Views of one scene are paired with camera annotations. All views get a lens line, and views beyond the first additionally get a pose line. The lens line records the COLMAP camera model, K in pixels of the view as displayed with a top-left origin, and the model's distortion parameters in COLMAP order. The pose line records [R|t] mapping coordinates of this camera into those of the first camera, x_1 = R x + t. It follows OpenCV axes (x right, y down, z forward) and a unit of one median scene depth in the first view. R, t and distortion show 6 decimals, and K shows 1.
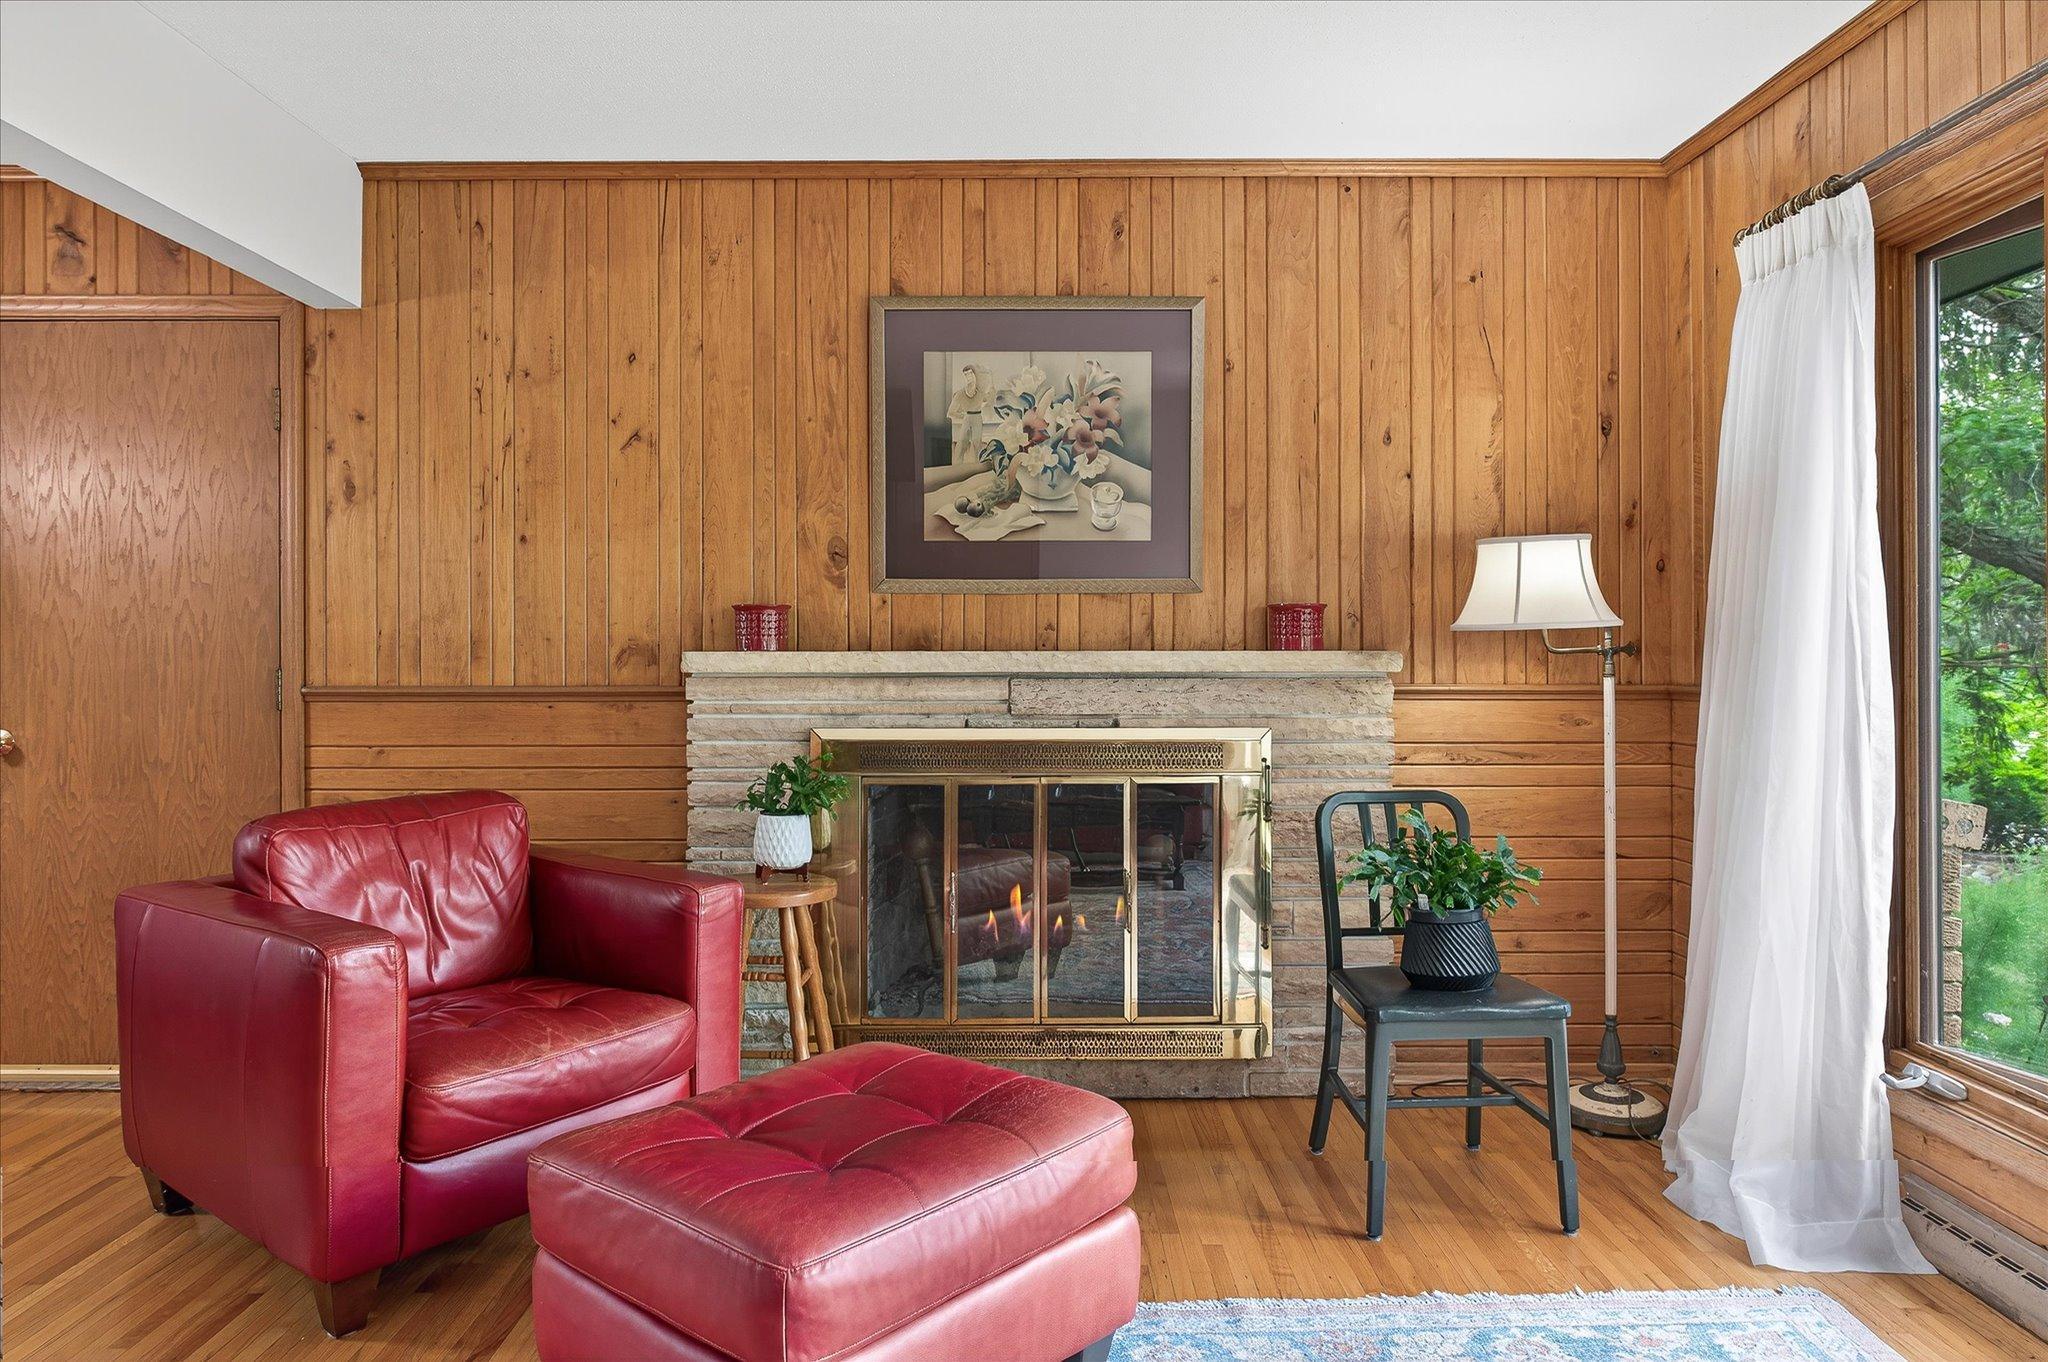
lens RADIAL K [[1281.9, 0, 1024.5], [0, 1281.9, 664.9], [0, 0, 1]] dist [-0.004717, -0.002313]
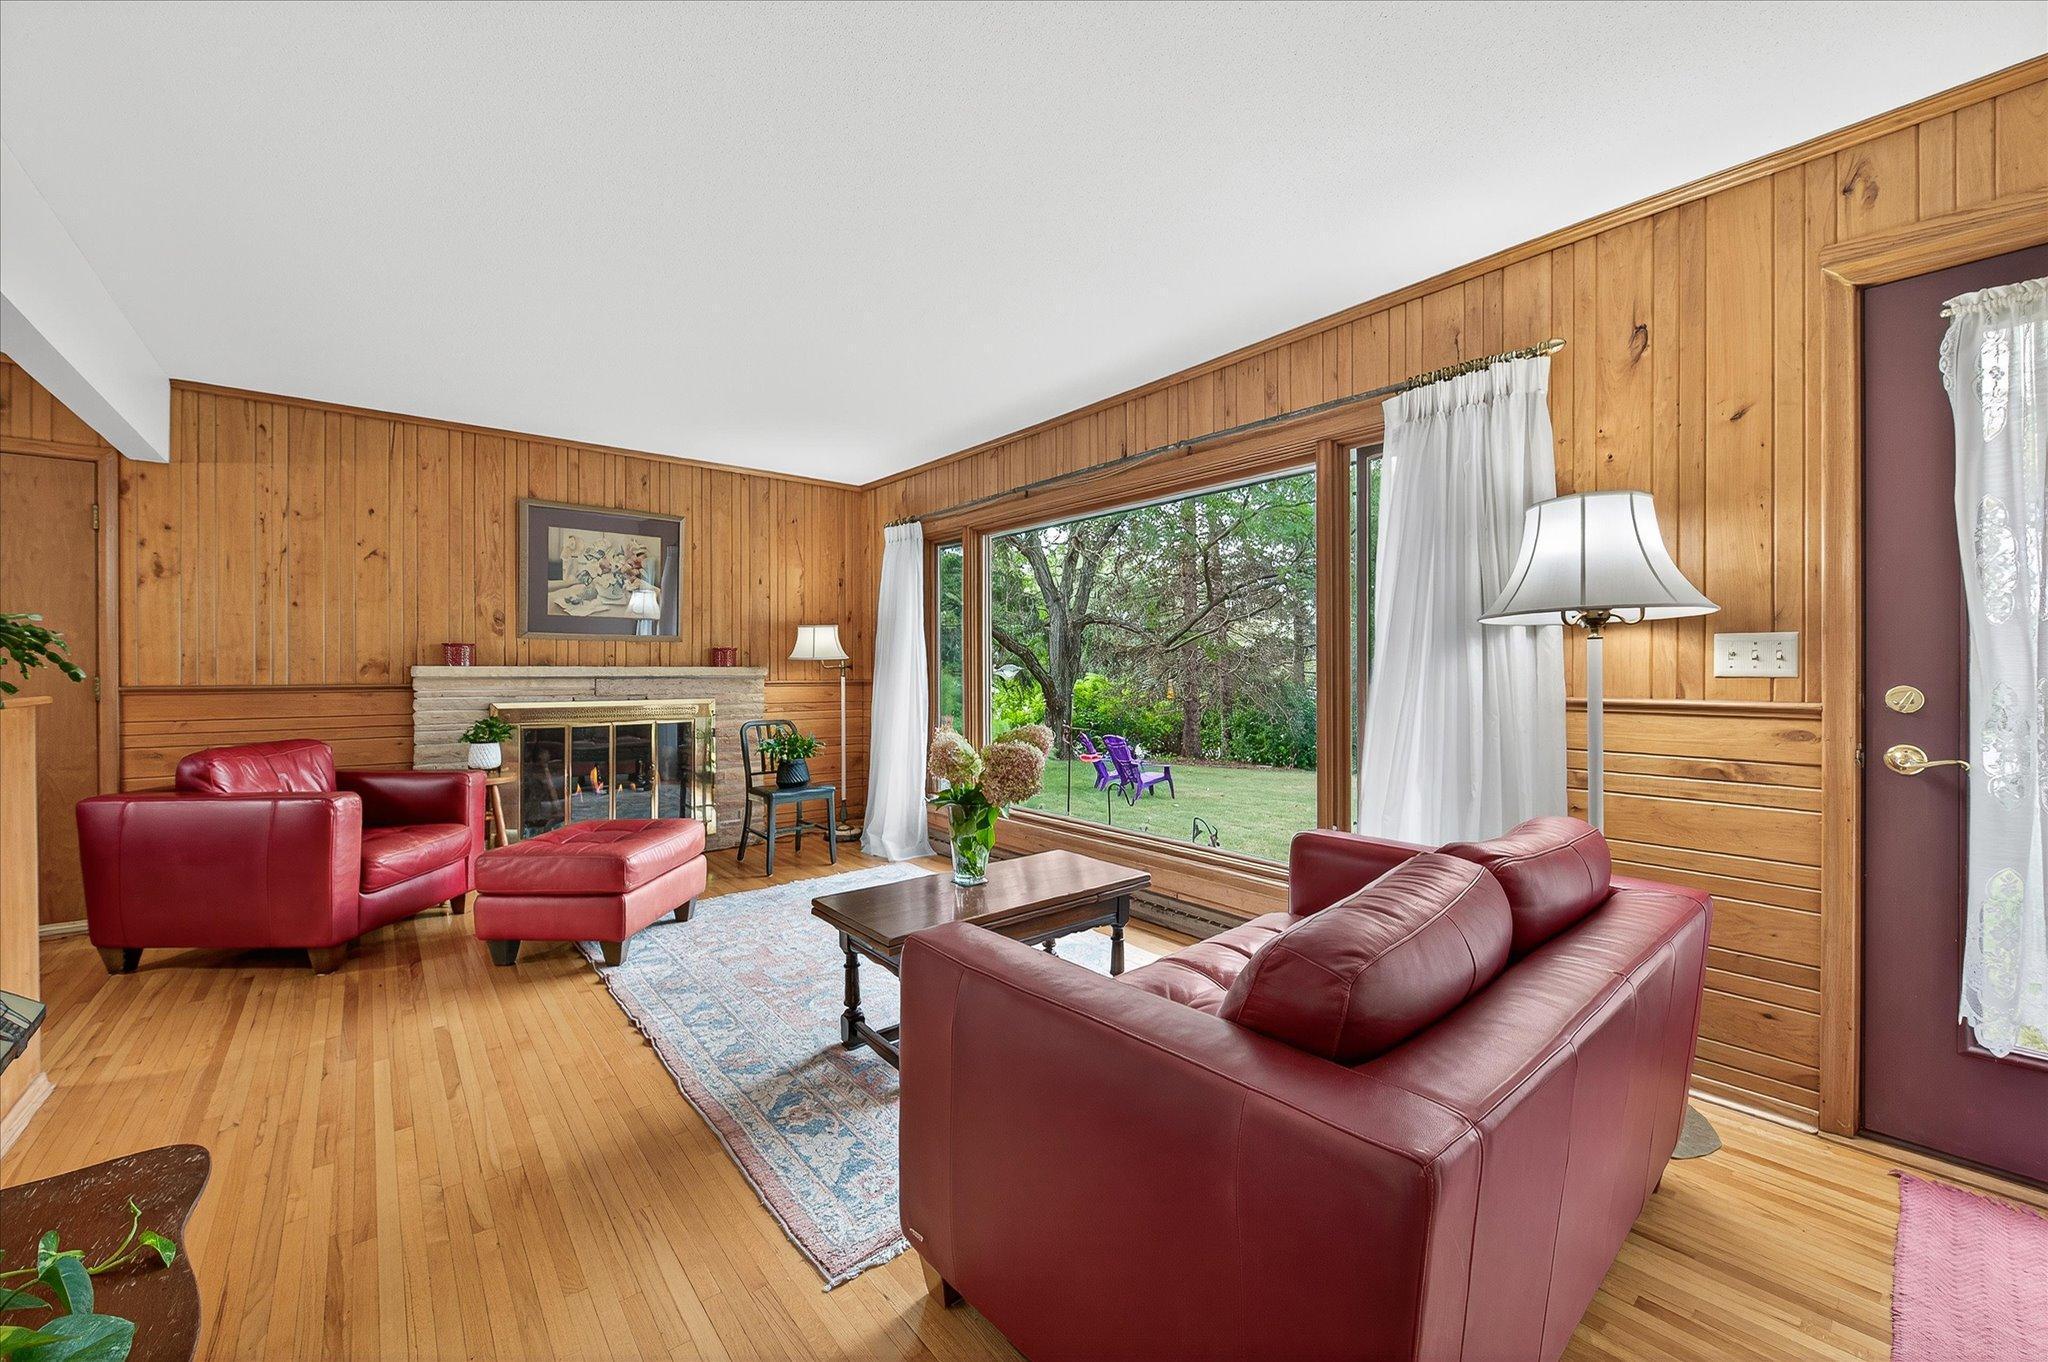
lens RADIAL K [[822.8, 0, 1019.9], [0, 822.8, 676.5], [0, 0, 1]] dist [-0.008723, -0.001185]
pose [[0.785169, -0.003368, 0.619272, -0.309399], [0.000398, 0.999988, 0.004934, -0.000403], [-0.619281, -0.003627, 0.785161, -0.566841]]
